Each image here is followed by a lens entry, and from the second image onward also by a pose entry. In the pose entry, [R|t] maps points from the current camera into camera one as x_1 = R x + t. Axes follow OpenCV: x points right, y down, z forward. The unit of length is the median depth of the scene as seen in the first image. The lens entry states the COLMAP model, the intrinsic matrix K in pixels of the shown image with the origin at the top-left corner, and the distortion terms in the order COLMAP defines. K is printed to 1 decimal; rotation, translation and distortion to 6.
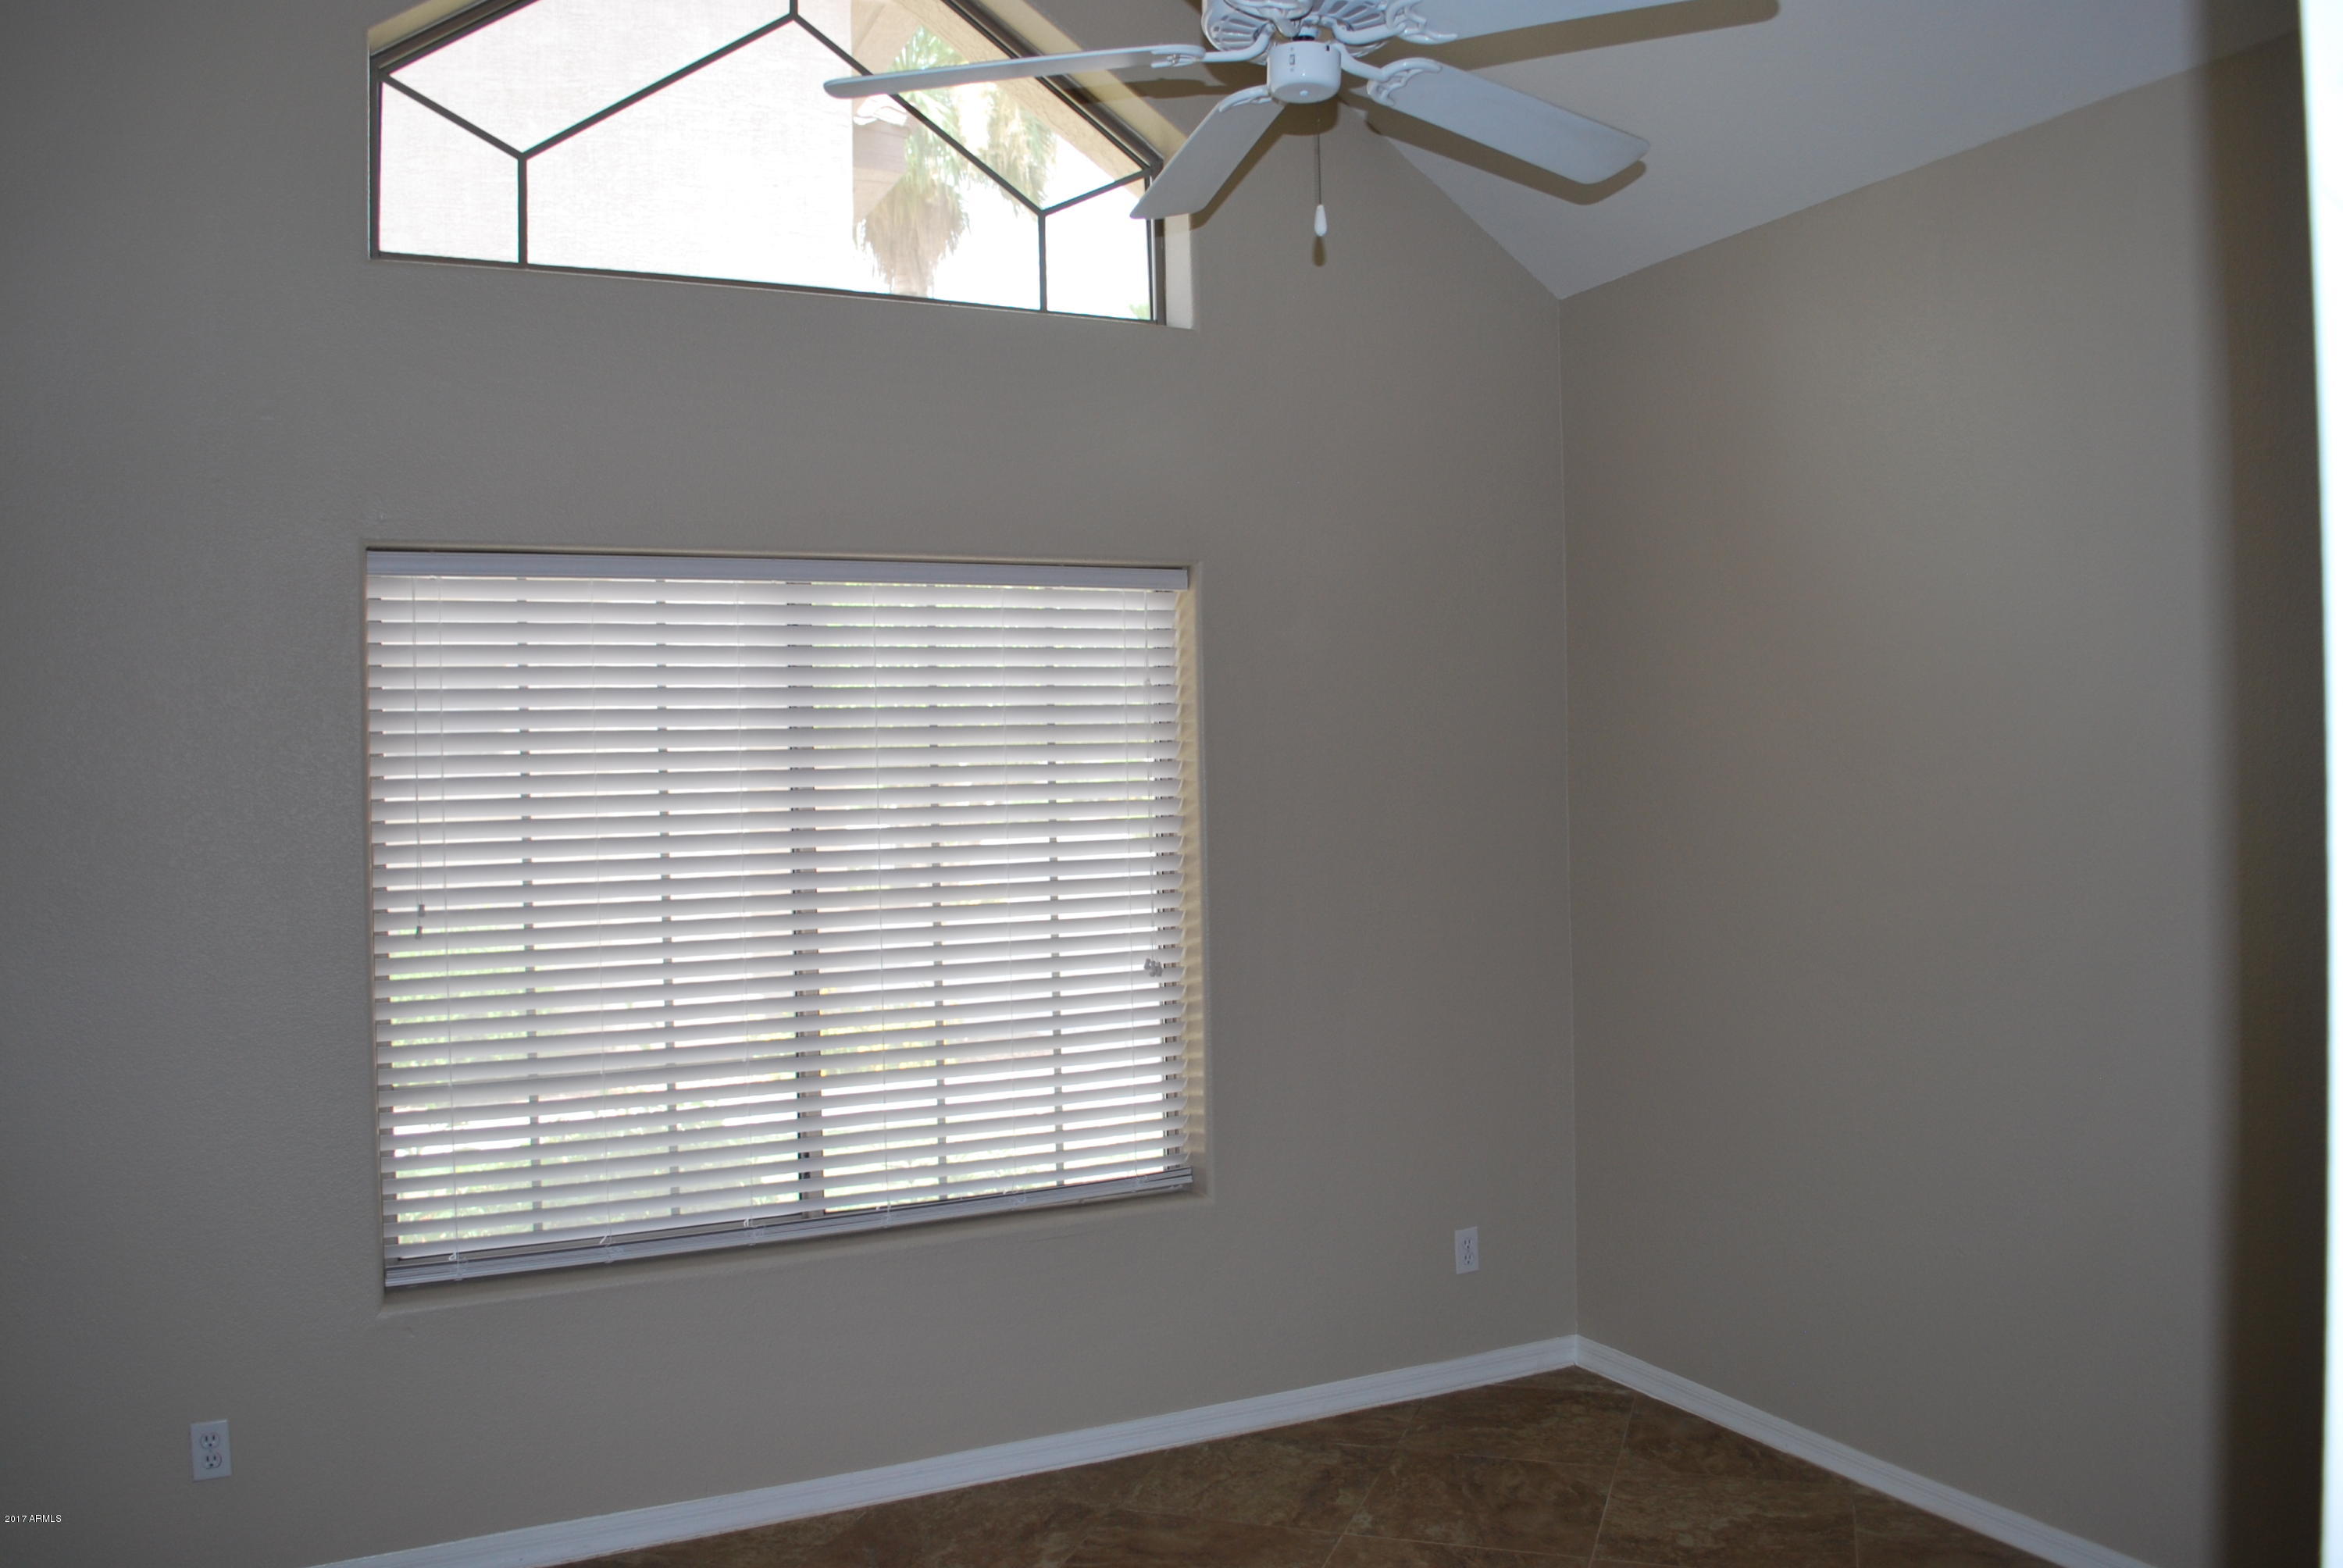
lens RADIAL K [[1848.5, 0, 1168.7], [0, 1848.5, 784.8], [0, 0, 1]] dist [-0.084467, 0.013991]
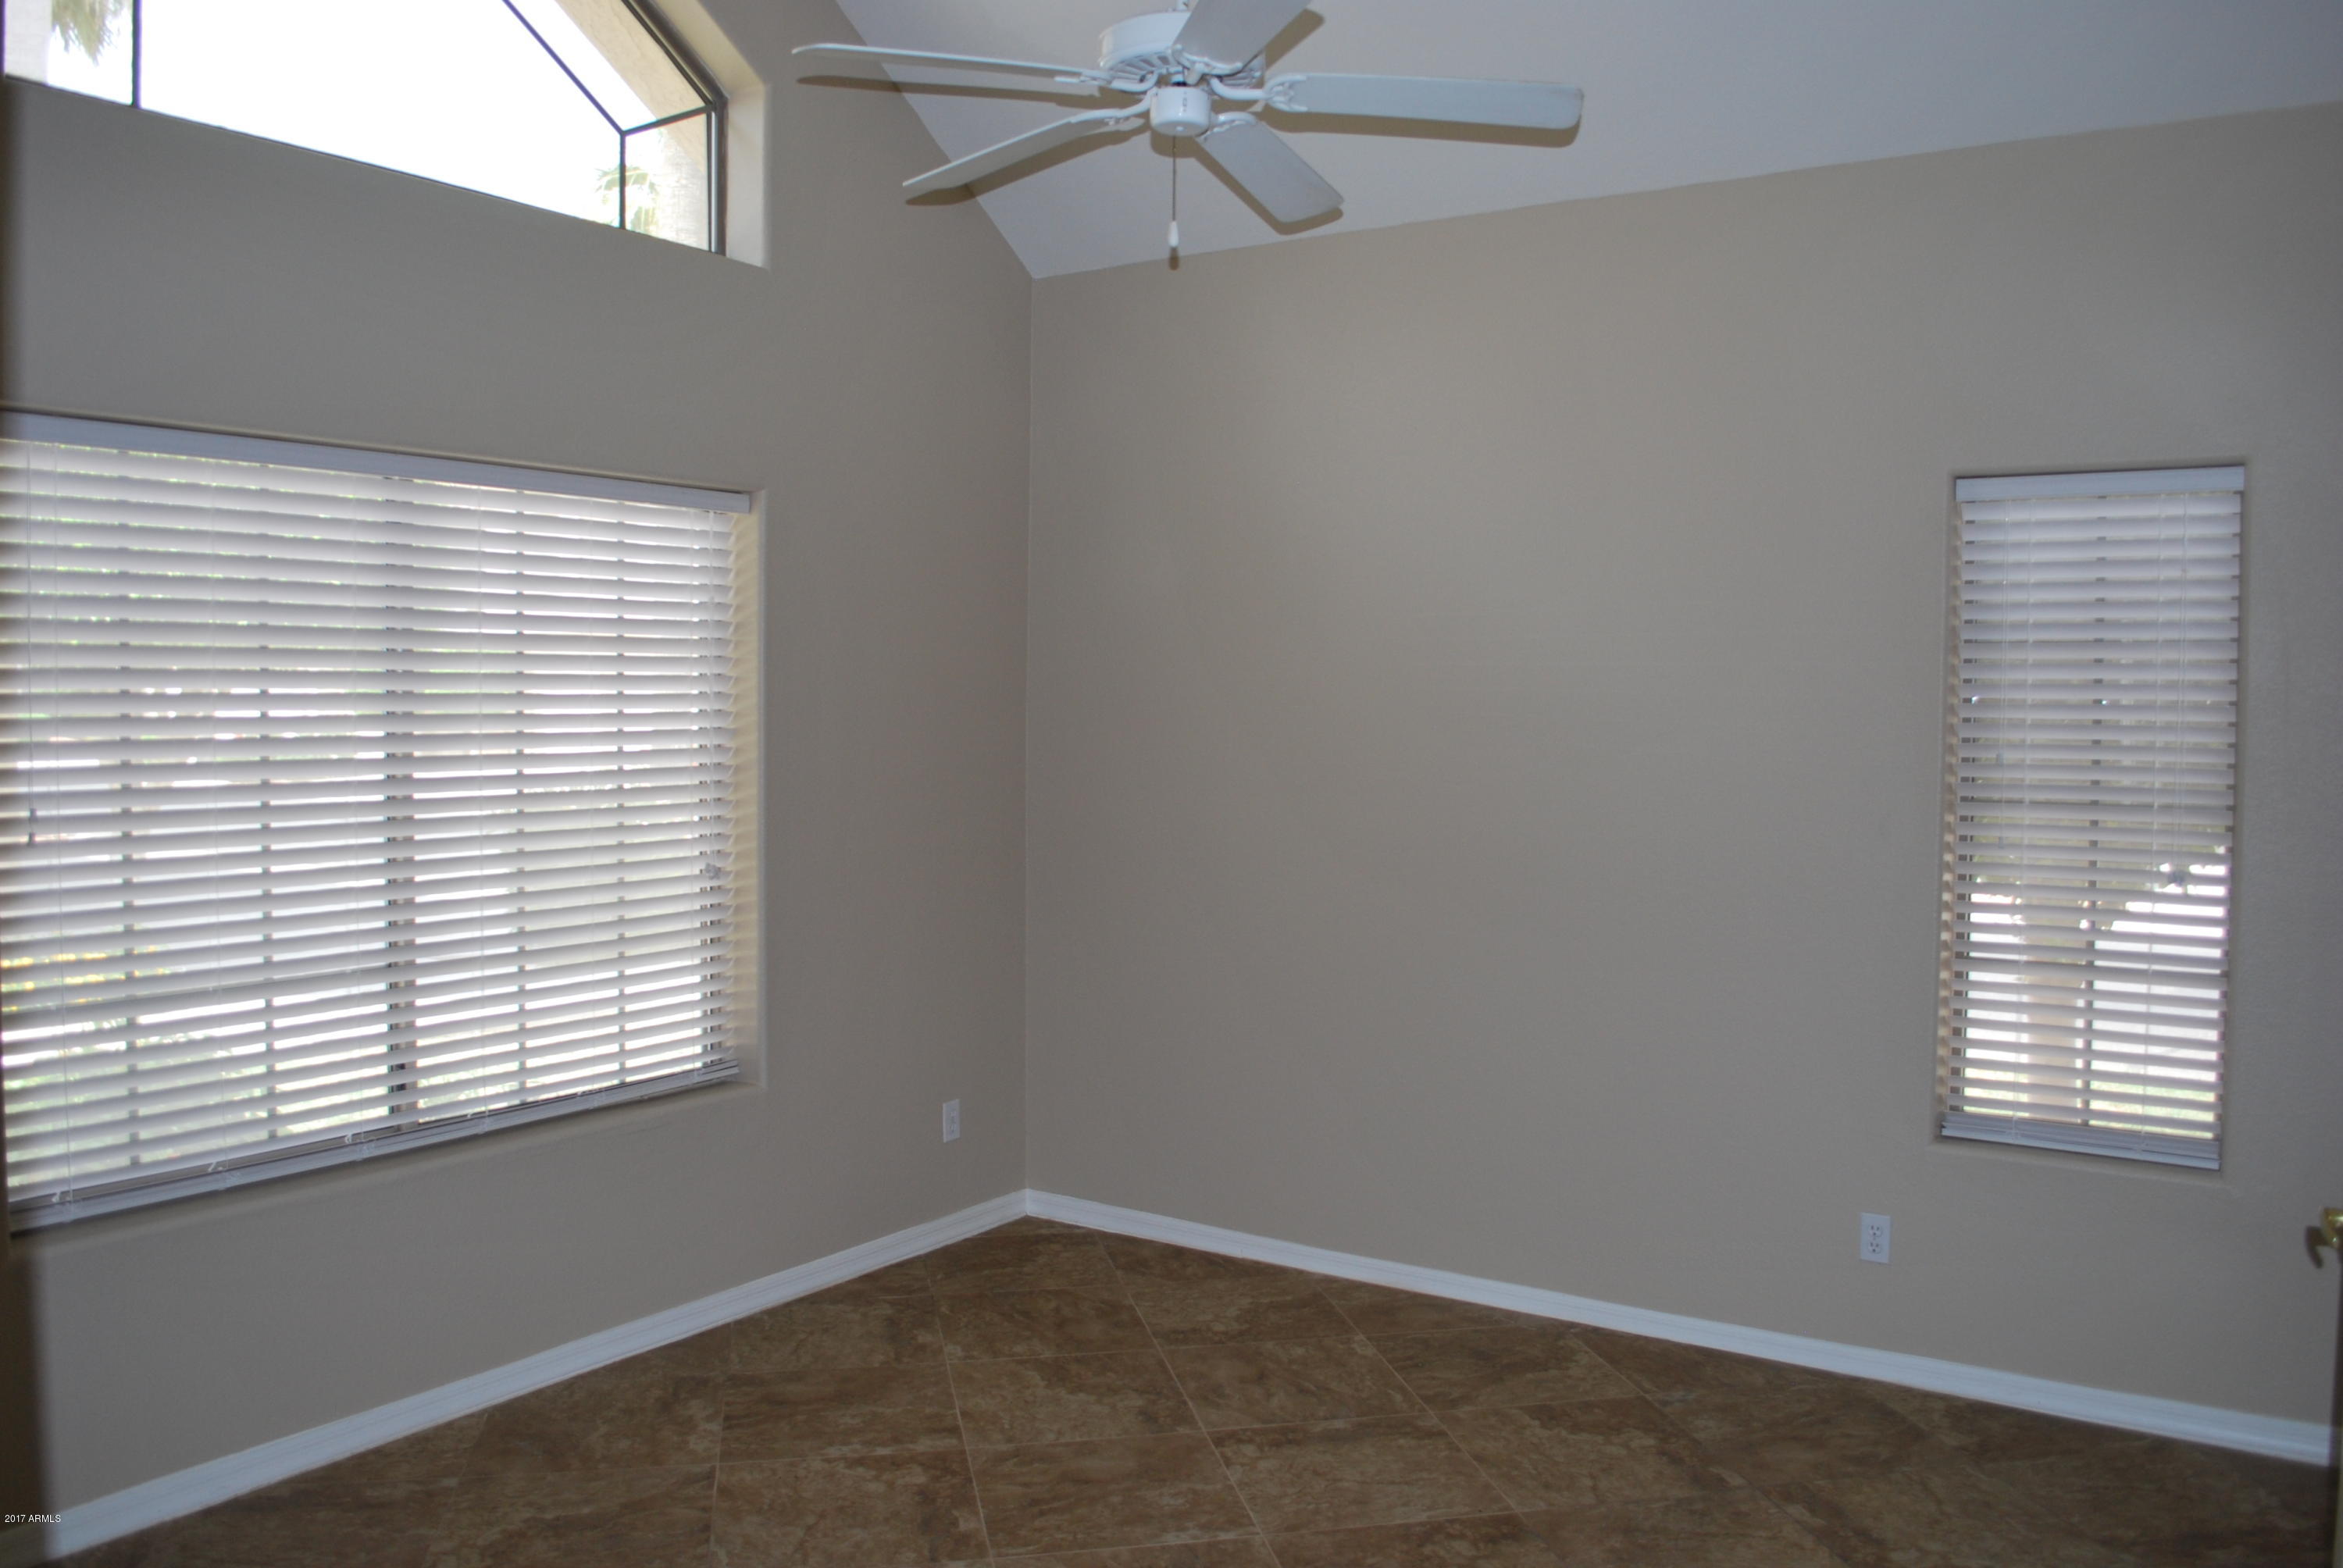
lens RADIAL K [[1848.5, 0, 1183.0], [0, 1848.5, 790.1], [0, 0, 1]] dist [-0.084467, 0.013991]
pose [[0.863332, 0.003132, 0.504626, -0.325211], [-0.022798, 0.999202, 0.032802, 0.012755], [-0.504121, -0.039824, 0.862715, -0.041068]]
